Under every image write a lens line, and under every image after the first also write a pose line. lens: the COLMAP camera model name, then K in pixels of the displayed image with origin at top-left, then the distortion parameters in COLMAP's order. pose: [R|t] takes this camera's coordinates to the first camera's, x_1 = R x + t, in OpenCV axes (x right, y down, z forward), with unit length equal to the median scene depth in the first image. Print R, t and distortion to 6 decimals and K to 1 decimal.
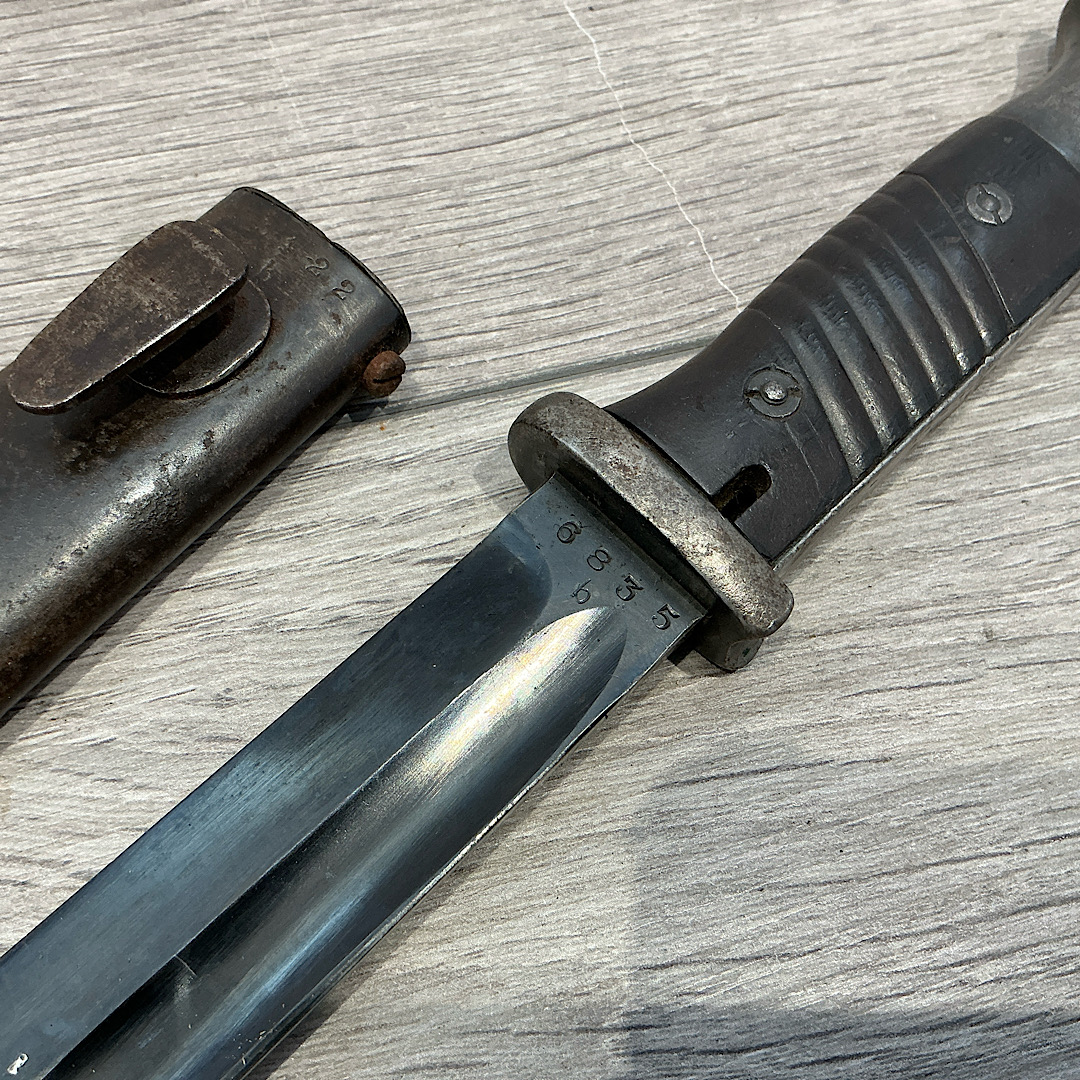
lens RADIAL K [[1206.7, 0, 540.1], [0, 1206.7, 536.7], [0, 0, 1]] dist [0.146989, -0.360404]
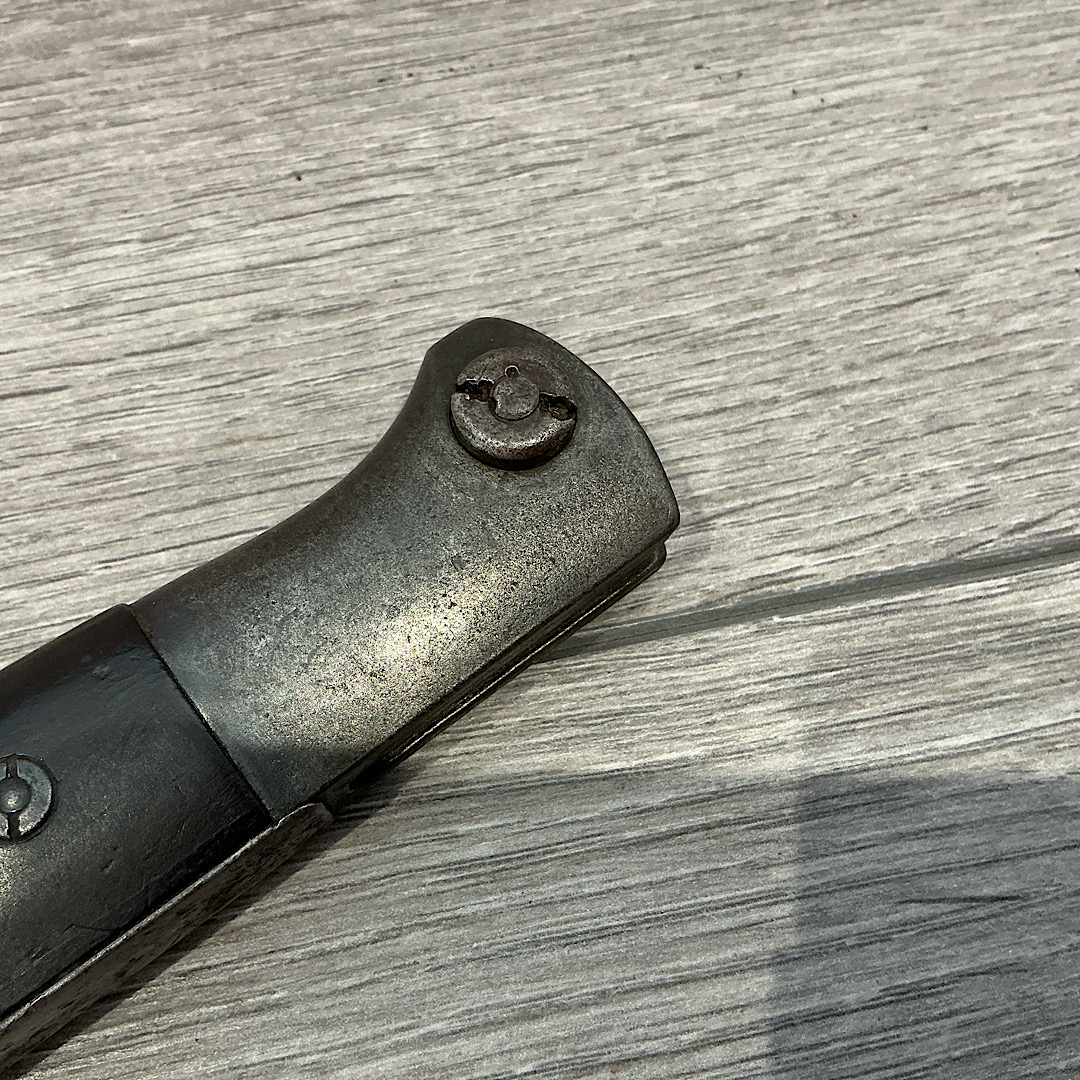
lens RADIAL K [[1206.7, 0, 540.1], [0, 1206.7, 536.7], [0, 0, 1]] dist [0.146989, -0.360404]
pose [[0.994994, 0.065071, -0.075842, 0.718508], [-0.059047, 0.995114, 0.079136, -0.424824], [0.080621, -0.074261, 0.993975, 0.374739]]
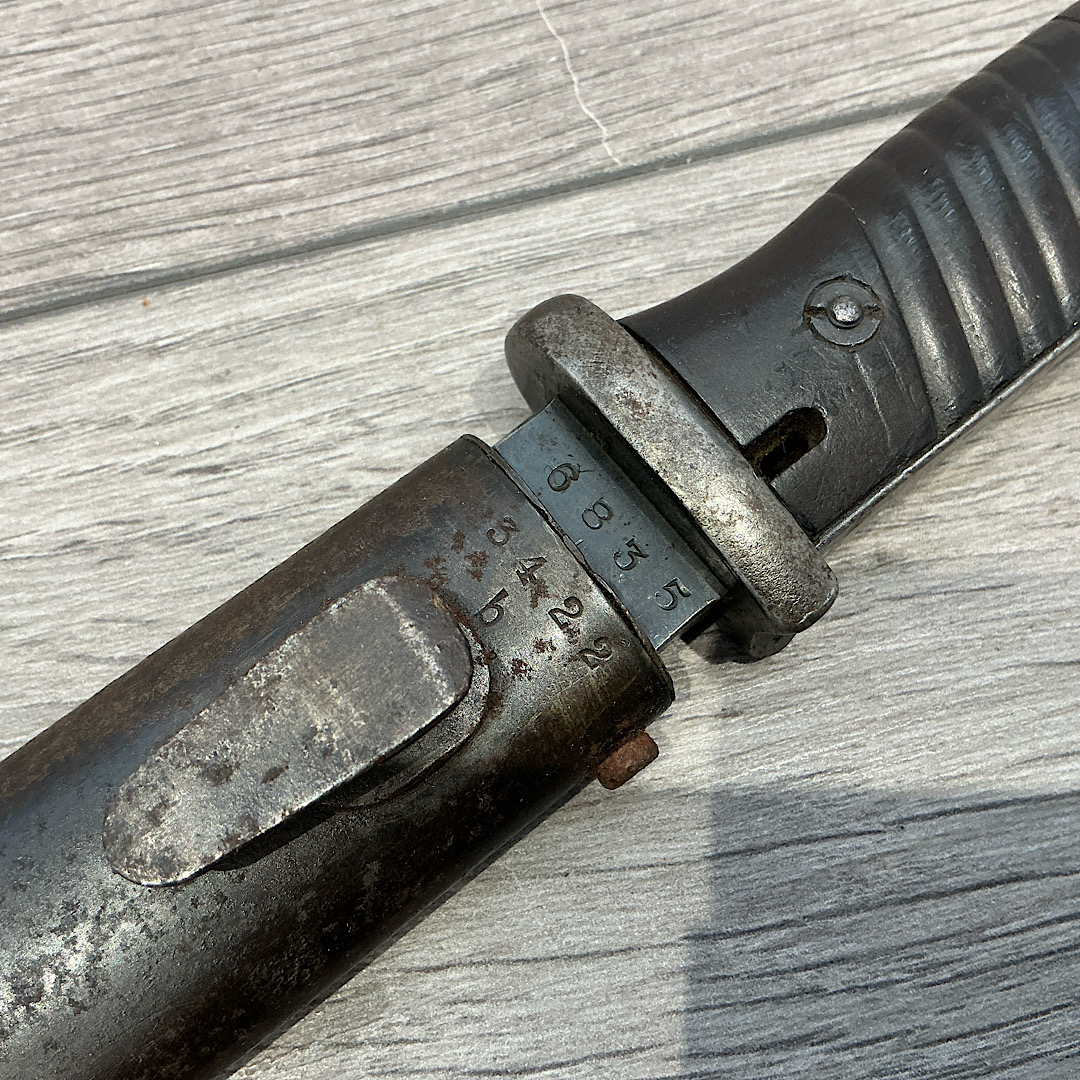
lens RADIAL K [[1206.7, 0, 540.1], [0, 1206.7, 536.7], [0, 0, 1]] dist [0.146989, -0.360404]
pose [[0.997994, -0.000820, -0.063302, 0.177926], [0.008978, 0.991643, 0.128700, -0.036187], [0.062667, -0.129010, 0.989661, 0.175783]]
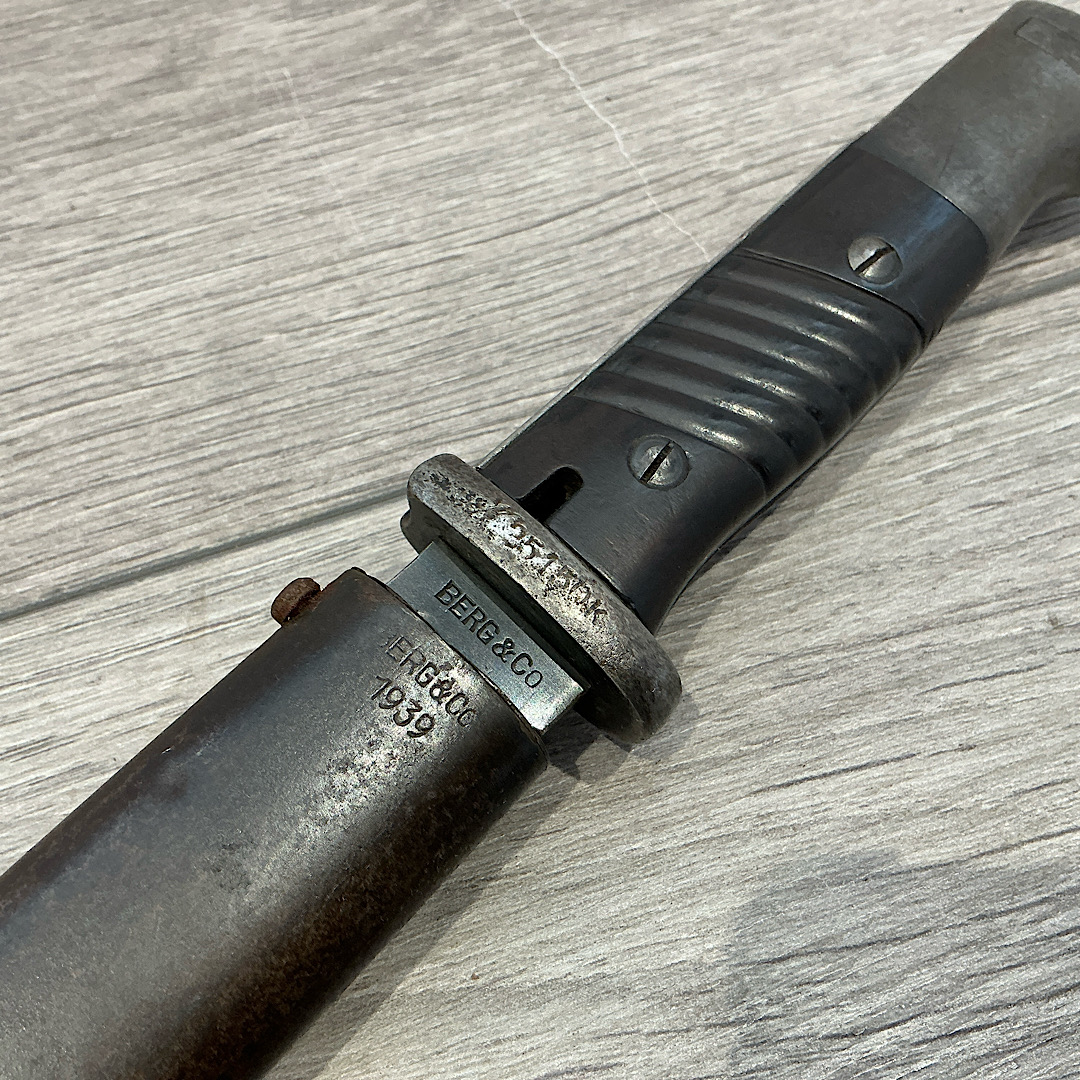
lens RADIAL K [[1206.7, 0, 540.1], [0, 1206.7, 536.7], [0, 0, 1]] dist [0.146989, -0.360404]
pose [[0.994248, -0.101316, -0.034741, -0.024122], [0.097946, 0.991305, -0.087866, 0.052360], [0.043341, 0.083958, 0.995526, -0.062081]]
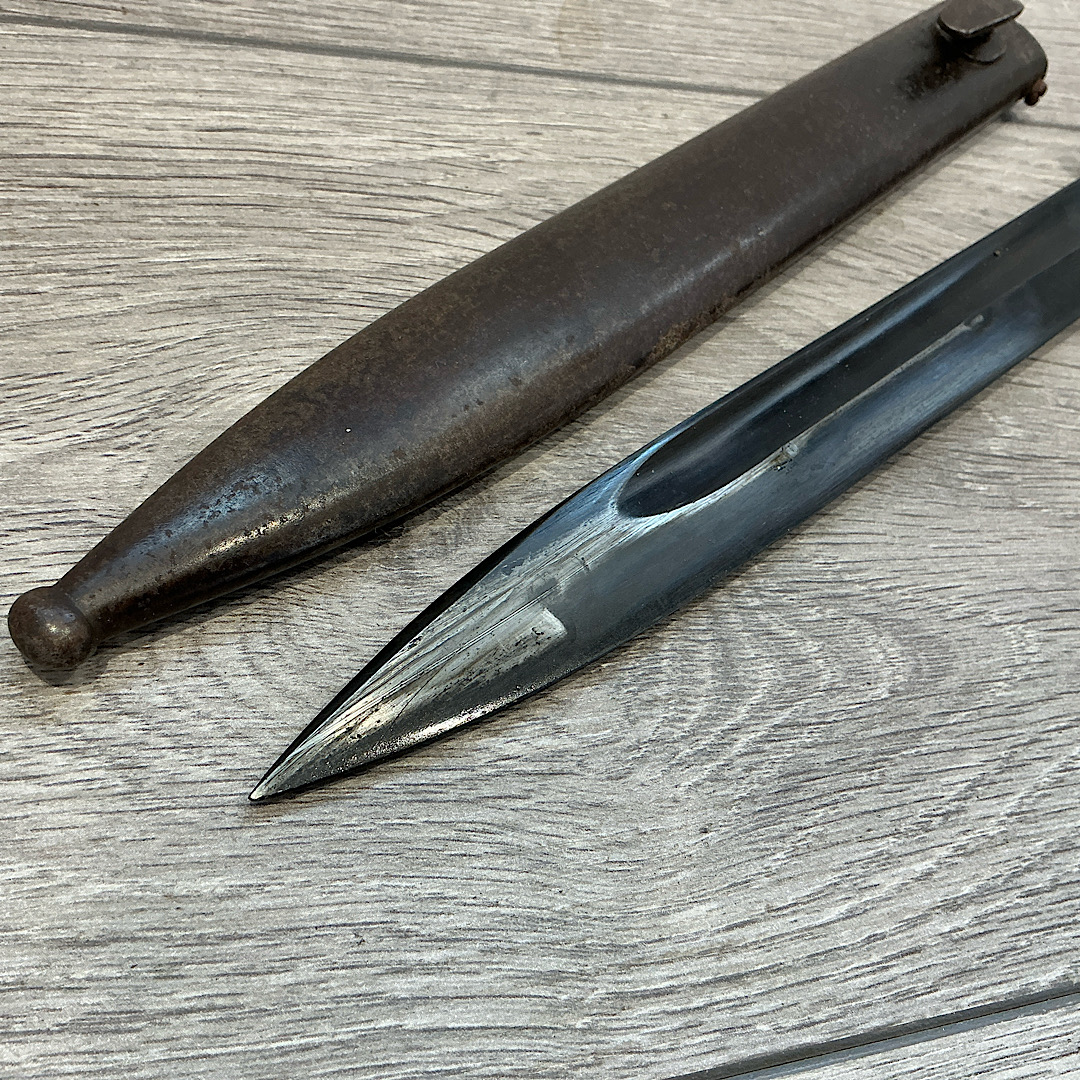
lens RADIAL K [[1206.7, 0, 540.1], [0, 1206.7, 536.7], [0, 0, 1]] dist [0.146989, -0.360404]
pose [[0.978741, 0.156519, 0.132545, -0.940932], [-0.132769, 0.976069, -0.172224, 0.885145], [-0.156329, 0.150964, 0.976100, -0.568566]]
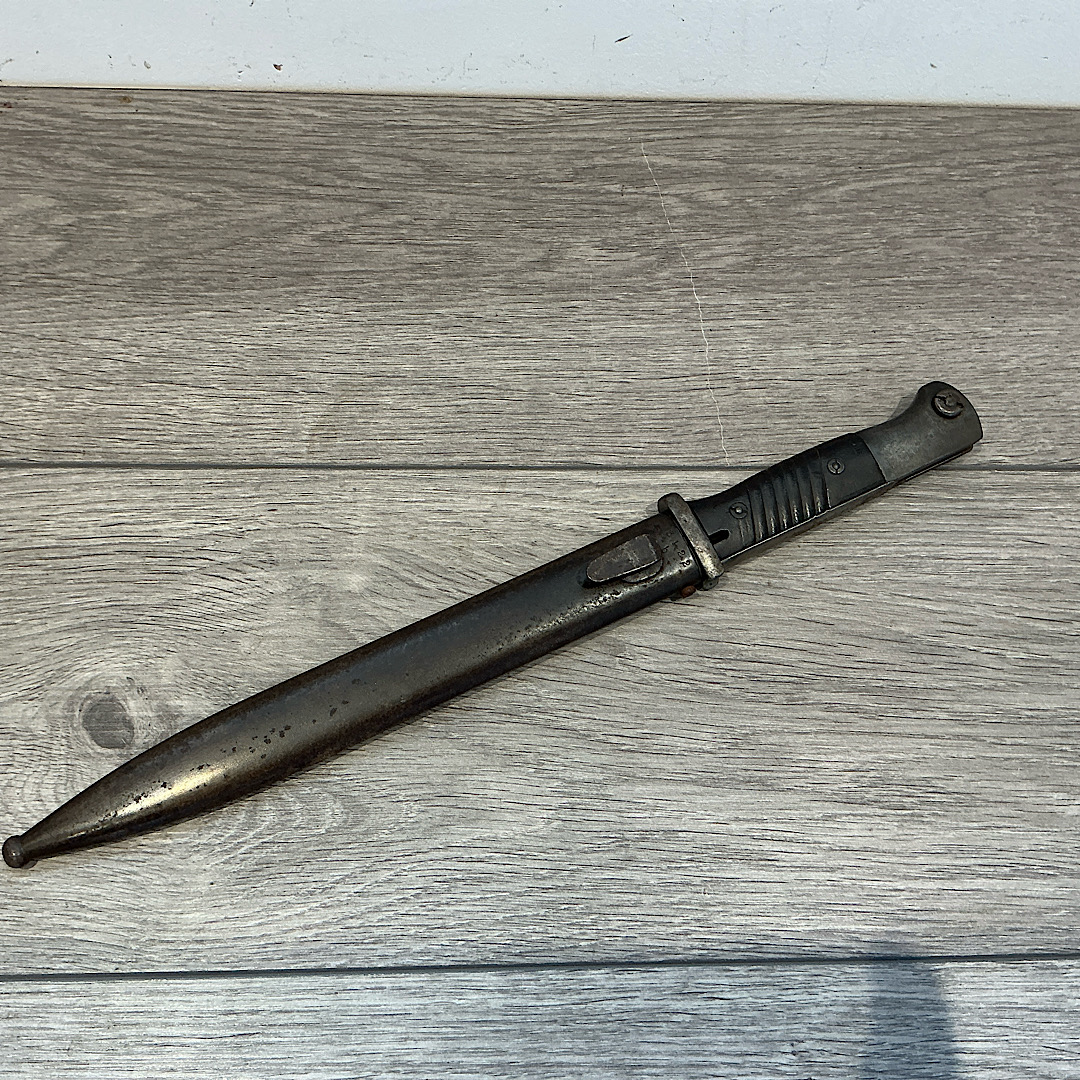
lens RADIAL K [[1160.6, 0, 544.0], [0, 1160.6, 541.7], [0, 0, 1]] dist [0.134553, -0.292395]
pose [[0.960805, 0.242379, -0.134562, 0.173913], [-0.234772, 0.969525, 0.070021, -0.090806], [0.147433, -0.035685, 0.988428, -1.884576]]
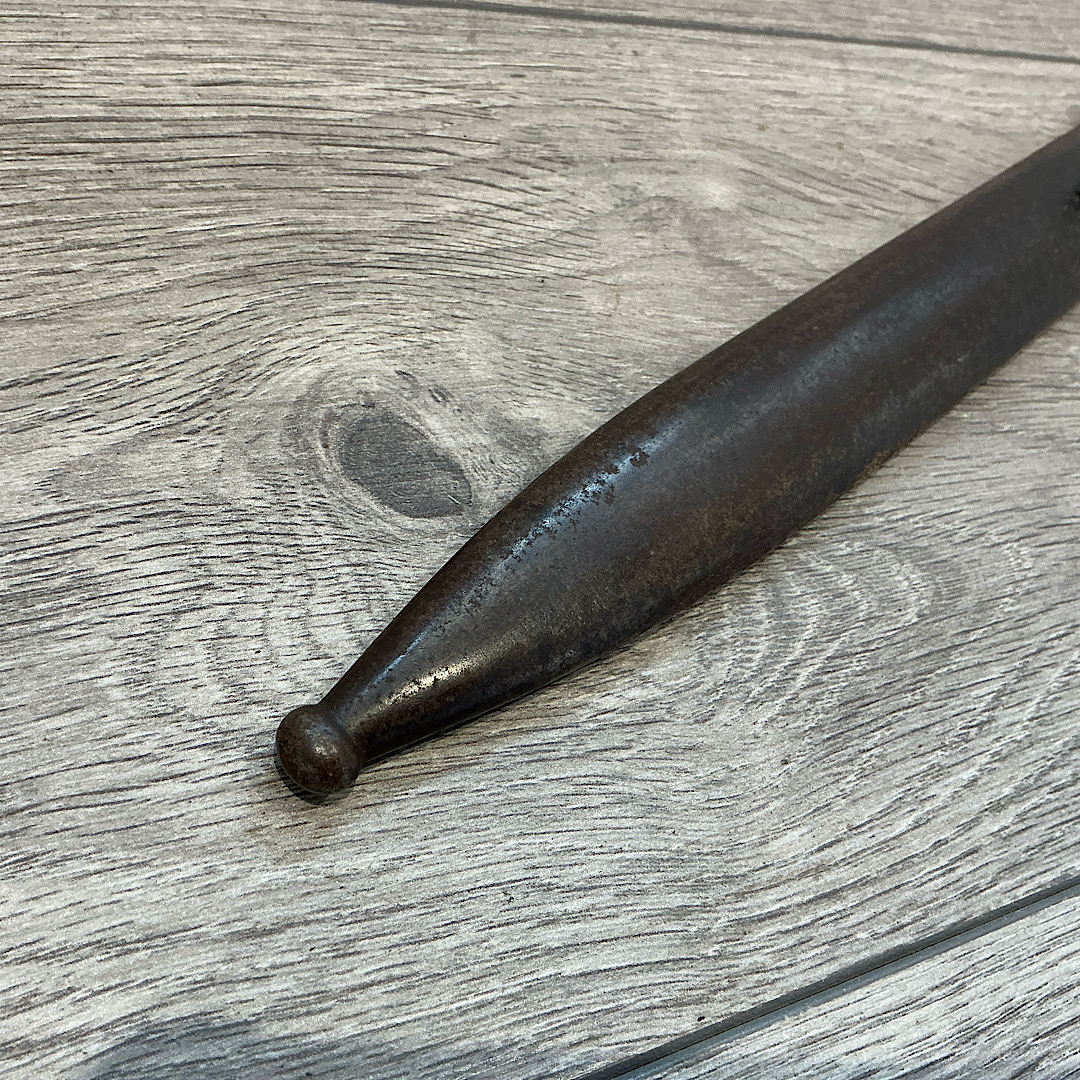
lens RADIAL K [[1206.7, 0, 540.1], [0, 1206.7, 536.7], [0, 0, 1]] dist [0.146989, -0.360404]
pose [[0.957451, 0.082316, 0.276608, -1.155476], [-0.054764, 0.992866, -0.105911, 0.859274], [-0.283353, 0.086257, 0.955129, -0.560925]]
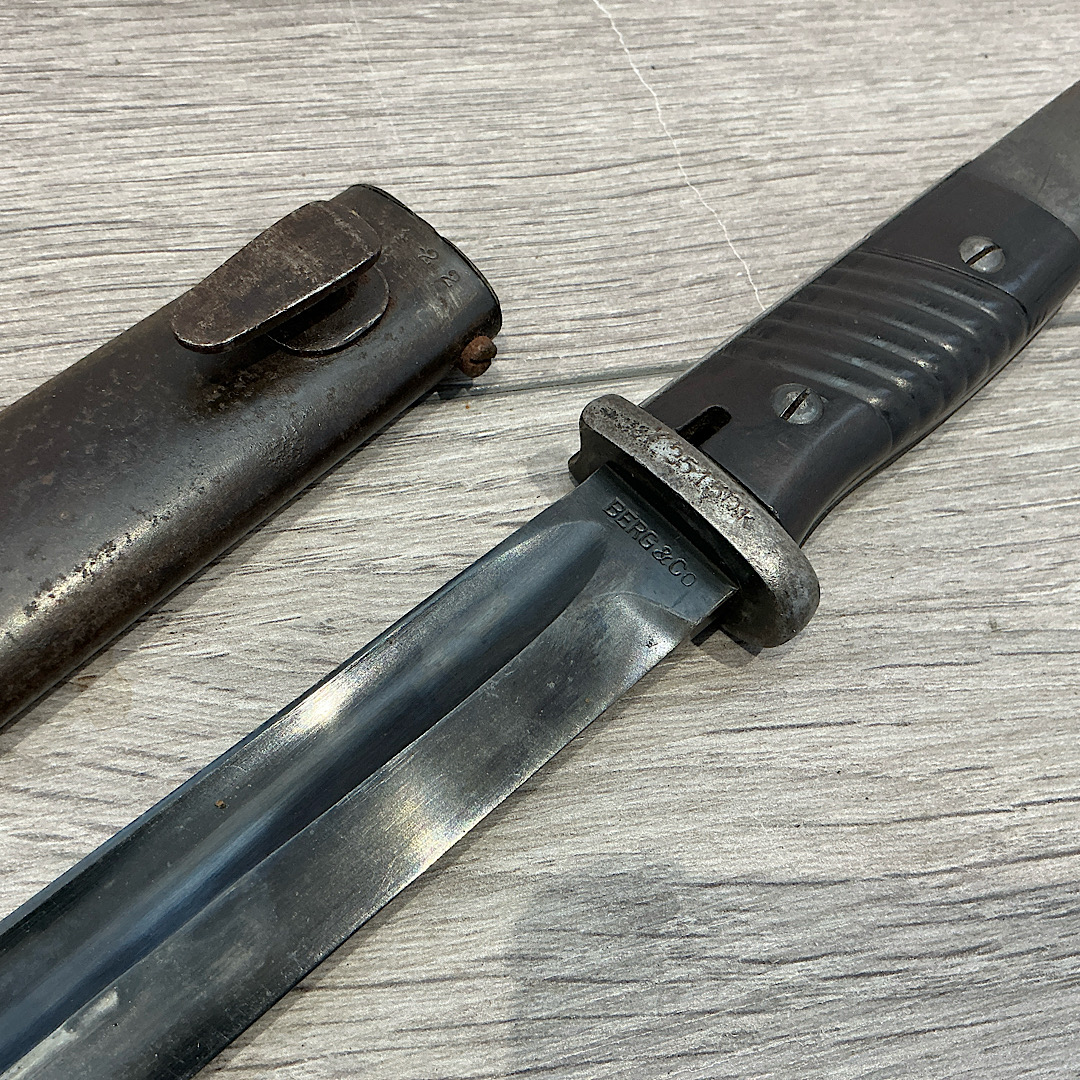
lens RADIAL K [[1206.7, 0, 540.1], [0, 1206.7, 536.7], [0, 0, 1]] dist [0.146989, -0.360404]
pose [[0.995346, 0.072558, 0.063414, -0.120232], [-0.068206, 0.995331, -0.068296, 0.096053], [-0.068073, 0.063653, 0.995648, -0.098995]]
